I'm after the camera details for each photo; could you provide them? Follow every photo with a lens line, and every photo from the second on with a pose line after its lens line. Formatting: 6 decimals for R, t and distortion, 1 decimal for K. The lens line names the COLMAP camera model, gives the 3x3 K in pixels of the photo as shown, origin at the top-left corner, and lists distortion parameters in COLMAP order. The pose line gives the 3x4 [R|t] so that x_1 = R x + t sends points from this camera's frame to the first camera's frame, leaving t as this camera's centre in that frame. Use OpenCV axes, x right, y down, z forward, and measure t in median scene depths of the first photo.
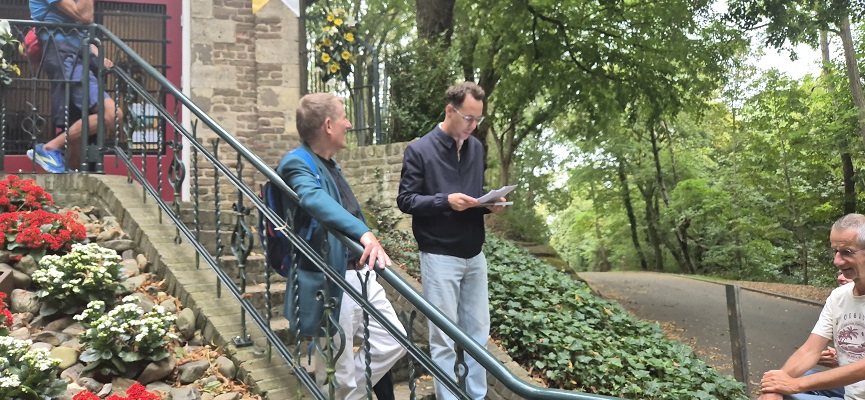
lens RADIAL K [[584.9, 0, 434.6], [0, 584.9, 202.3], [0, 0, 1]] dist [0.023161, -0.004287]
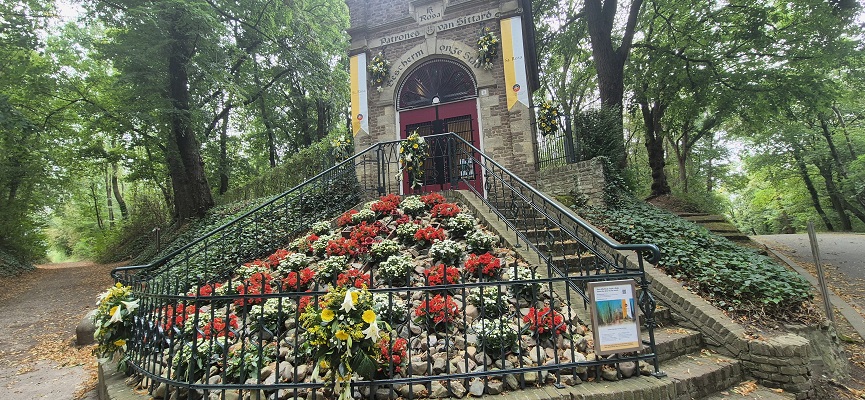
lens RADIAL K [[353.3, 0, 434.3], [0, 353.3, 195.7], [0, 0, 1]] dist [-0.002456, 0.000757]
pose [[0.865753, -0.083463, -0.493462, 0.075417], [0.076188, 0.996483, -0.034874, 0.017021], [0.494638, -0.007404, 0.869068, -0.280603]]
